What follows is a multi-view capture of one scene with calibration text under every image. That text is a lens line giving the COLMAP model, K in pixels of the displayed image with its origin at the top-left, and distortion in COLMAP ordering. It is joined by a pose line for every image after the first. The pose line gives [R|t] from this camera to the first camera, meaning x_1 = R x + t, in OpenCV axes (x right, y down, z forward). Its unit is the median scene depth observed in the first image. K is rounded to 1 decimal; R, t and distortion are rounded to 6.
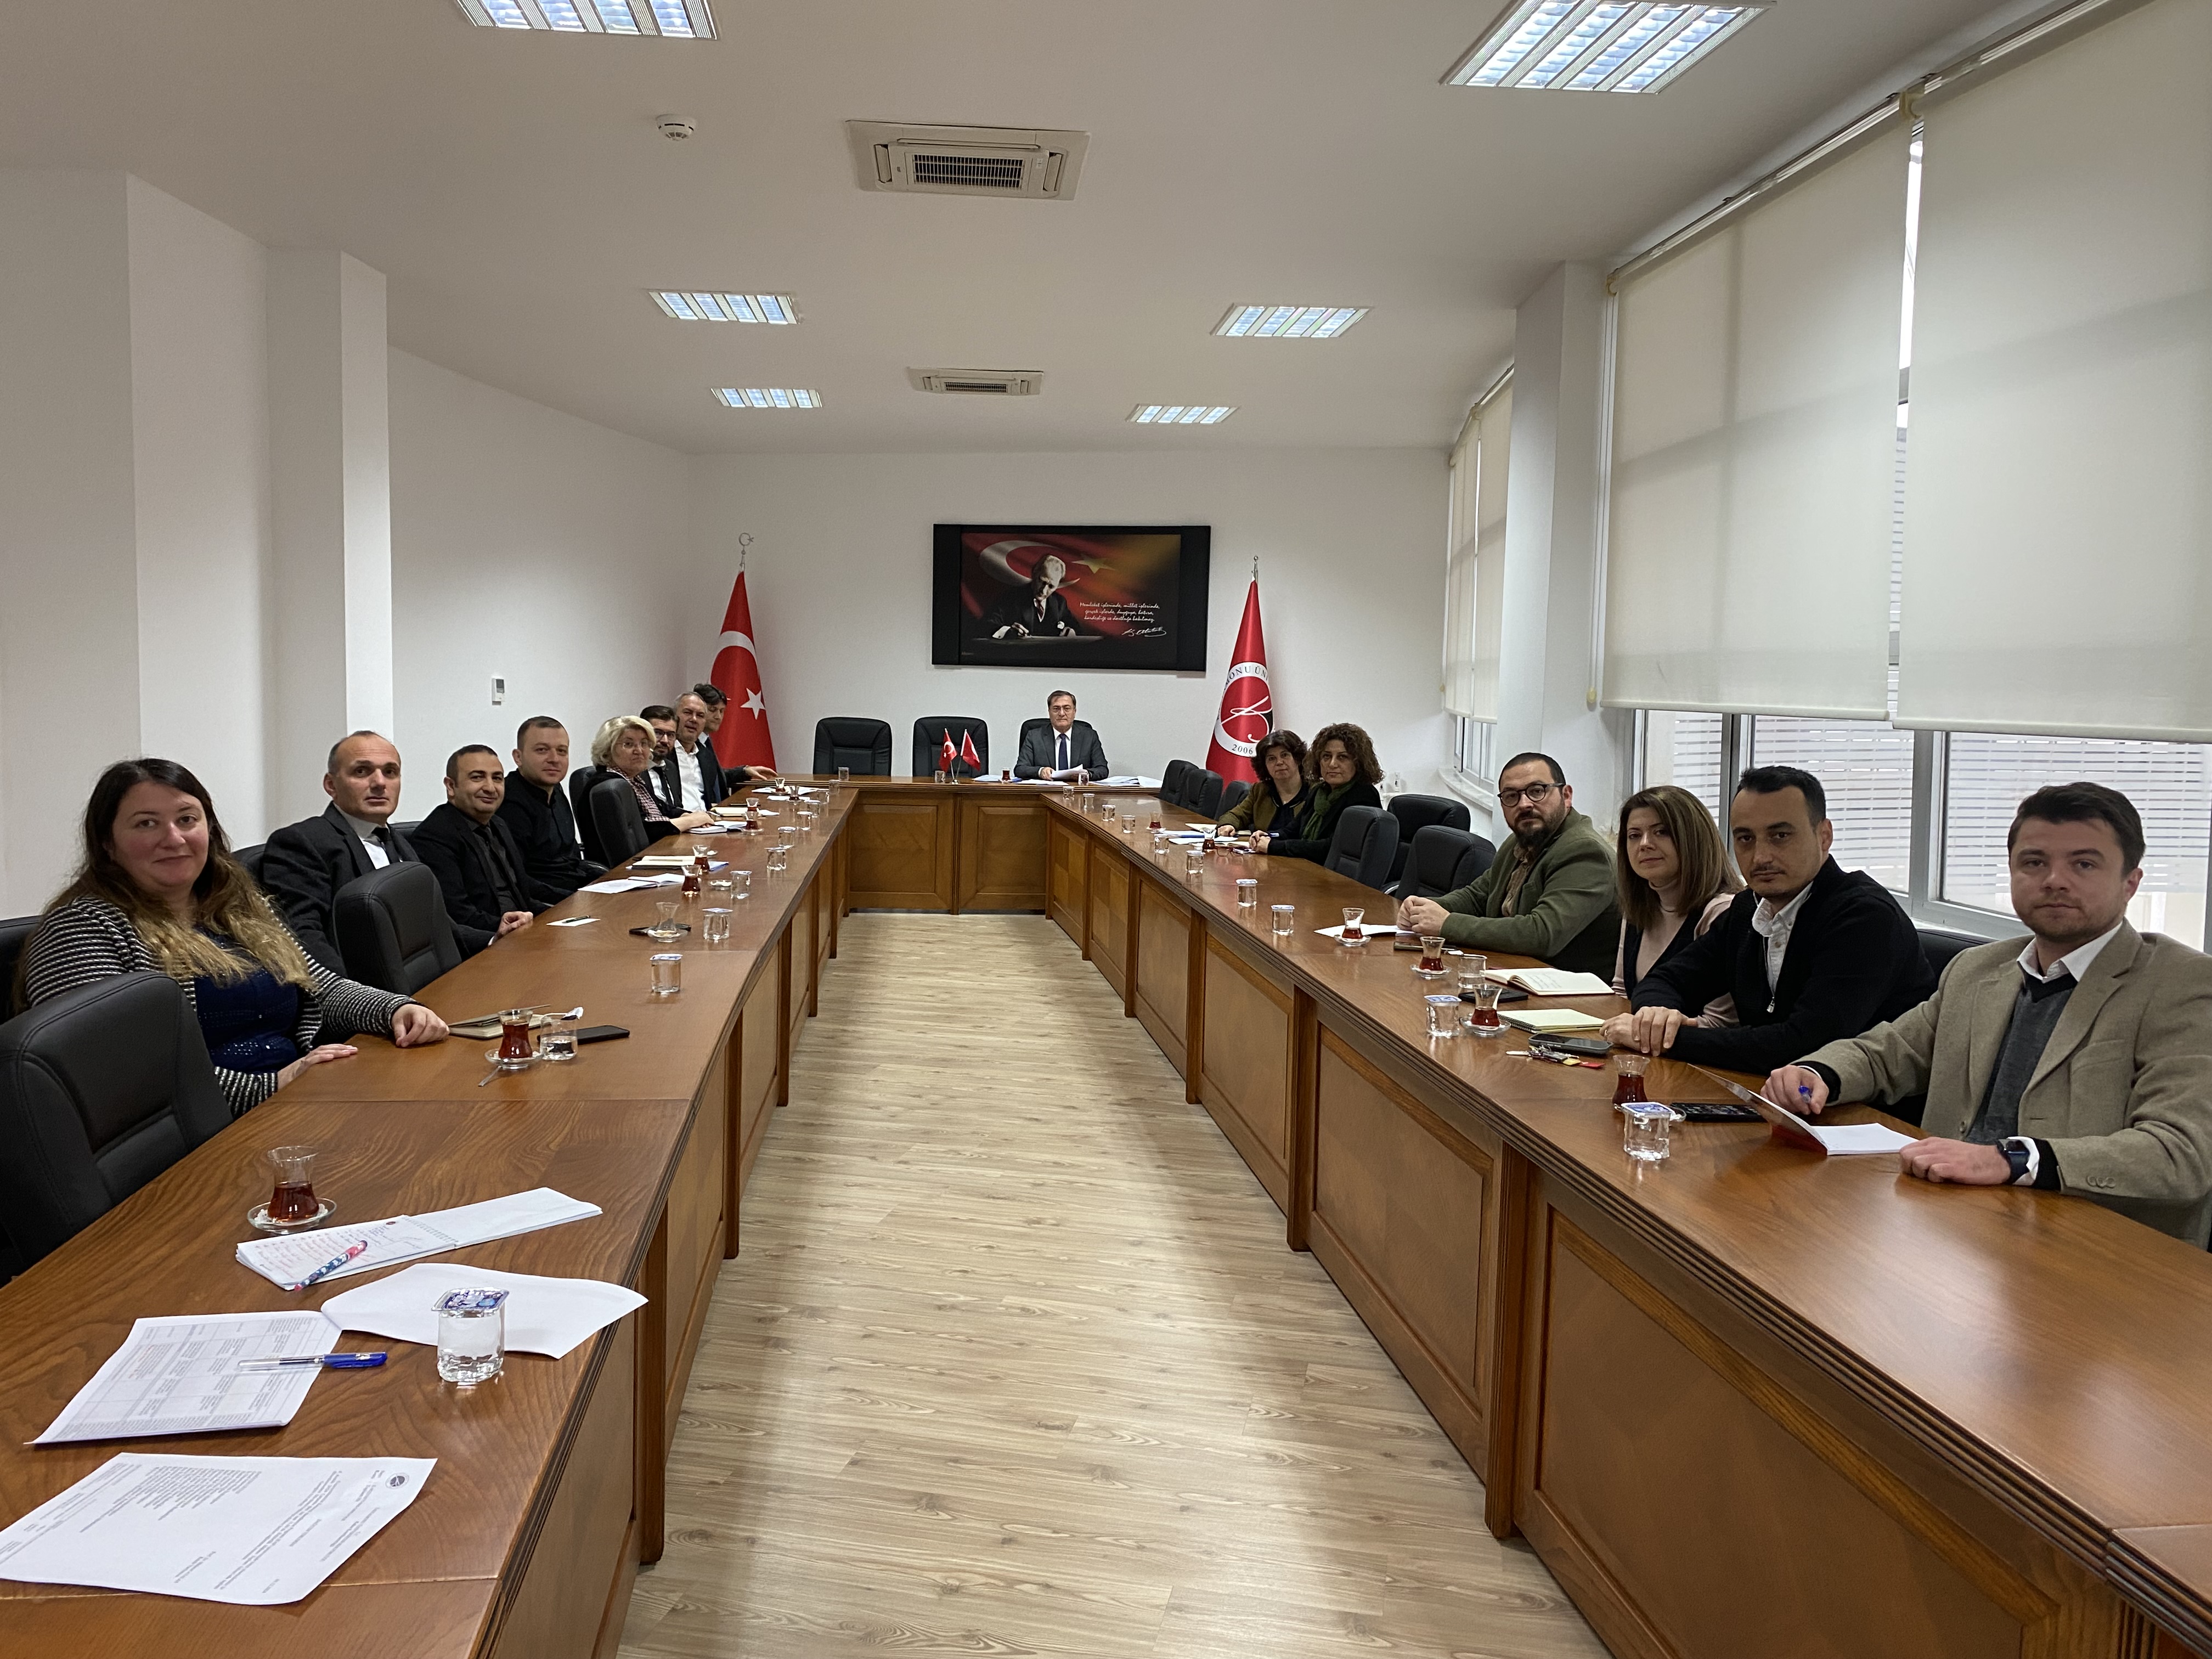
lens RADIAL K [[1674.0, 0, 1107.6], [0, 1674.0, 800.5], [0, 0, 1]] dist [0.108994, -0.183754]
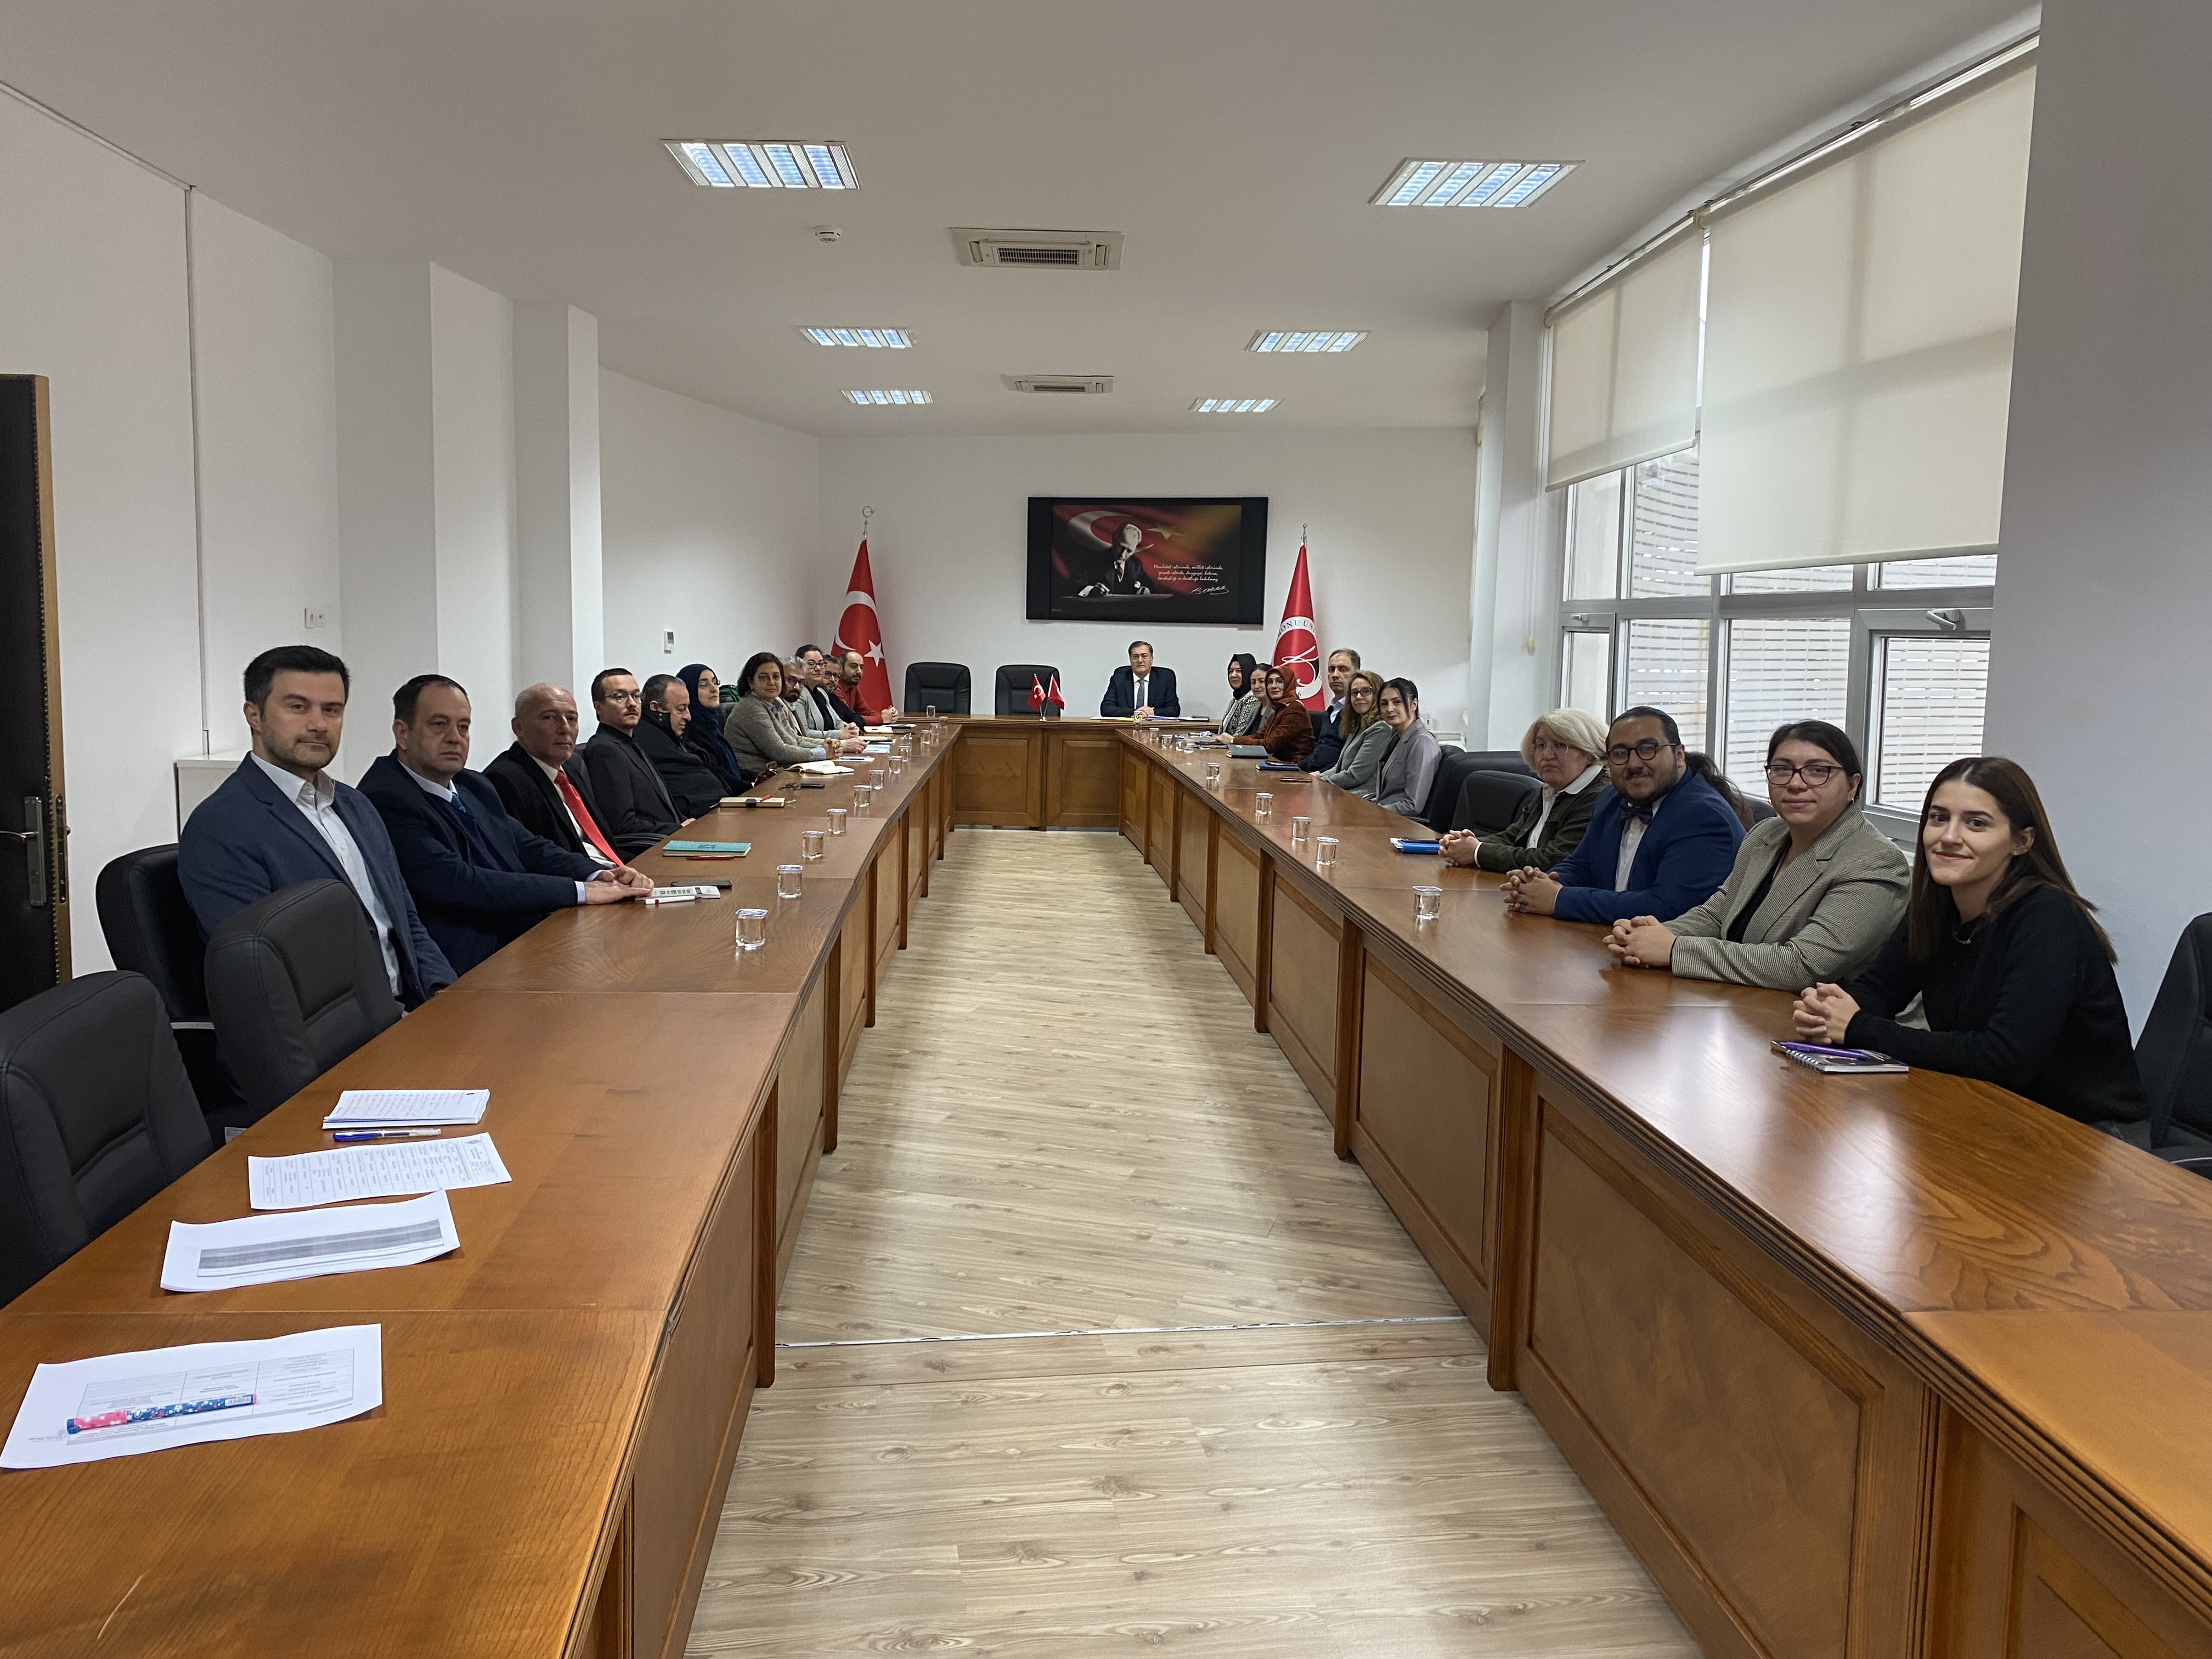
lens RADIAL K [[1669.8, 0, 1106.0], [0, 1669.8, 829.5], [0, 0, 1]] dist [0.009184, 0.005586]
pose [[0.997805, 0.007330, -0.065810, 0.034304], [-0.004361, 0.998971, 0.045148, 0.014714], [0.066073, -0.044761, 0.996810, -0.191431]]
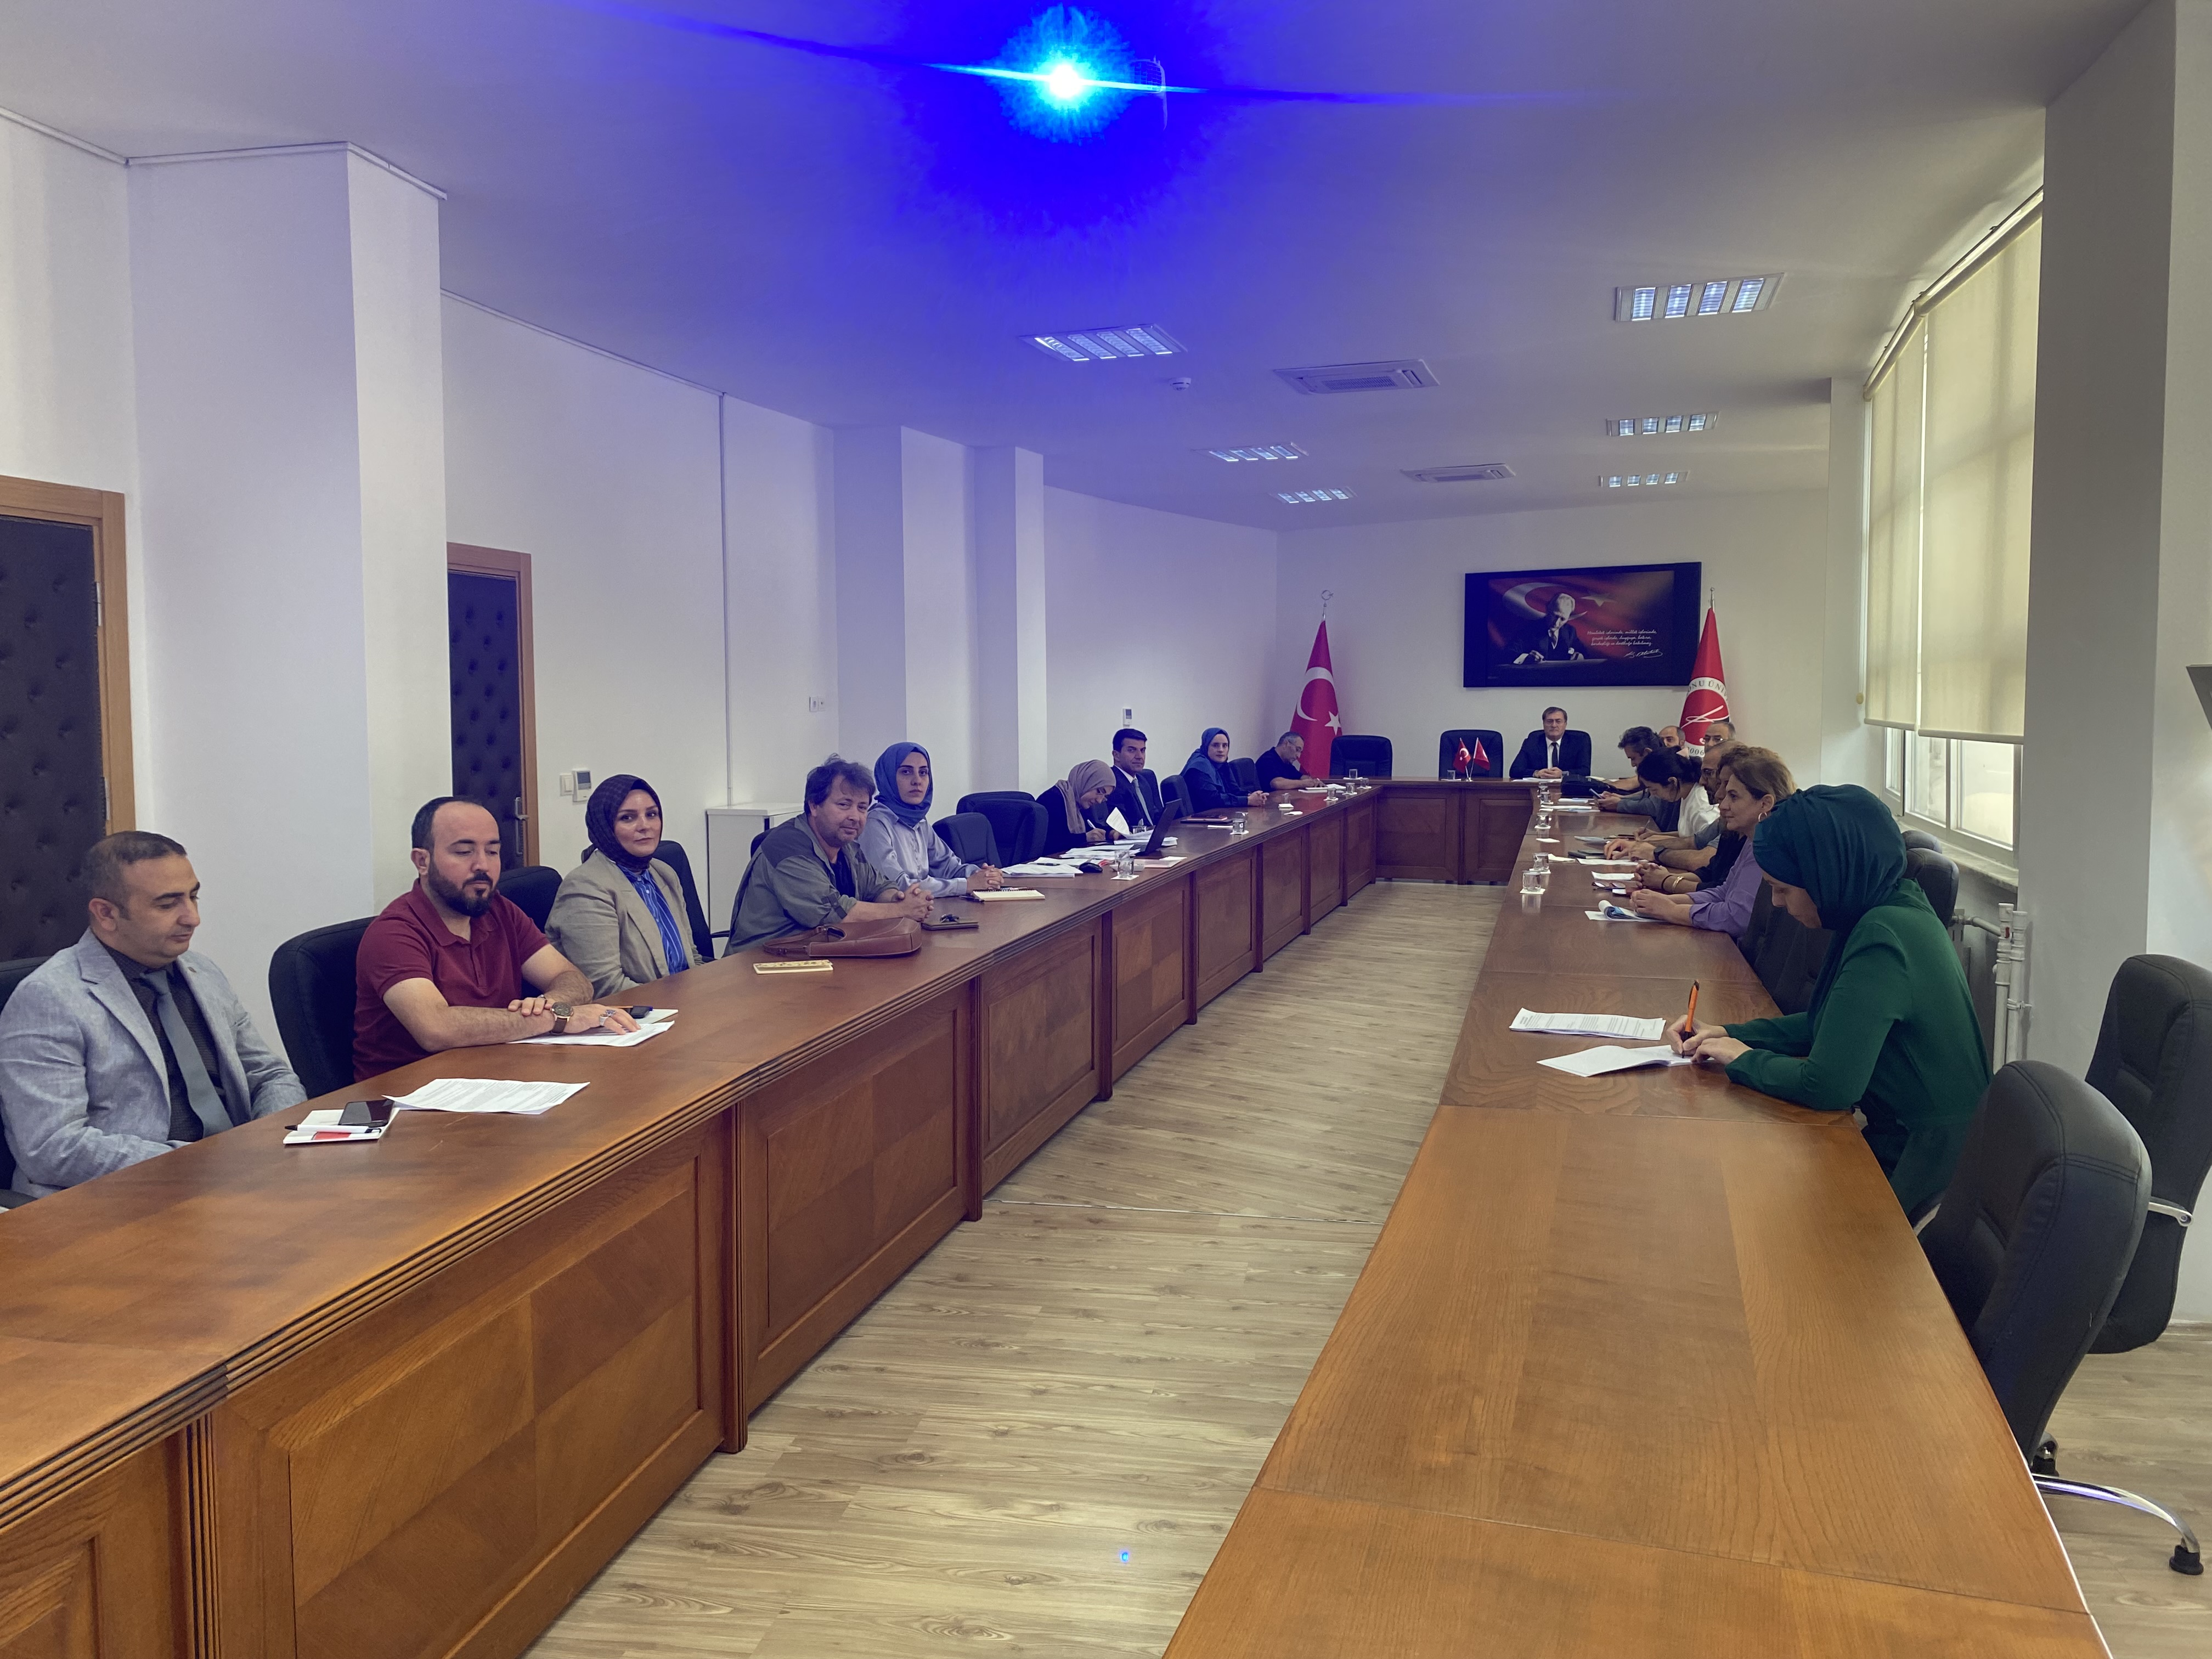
lens RADIAL K [[1695.3, 0, 1106.0], [0, 1695.3, 806.7], [0, 0, 1]] dist [0.010632, 0.130457]
pose [[0.920062, -0.002944, -0.391762, 0.178630], [-0.001637, 0.999934, -0.011359, 0.026604], [0.391770, 0.011093, 0.919996, -0.311674]]
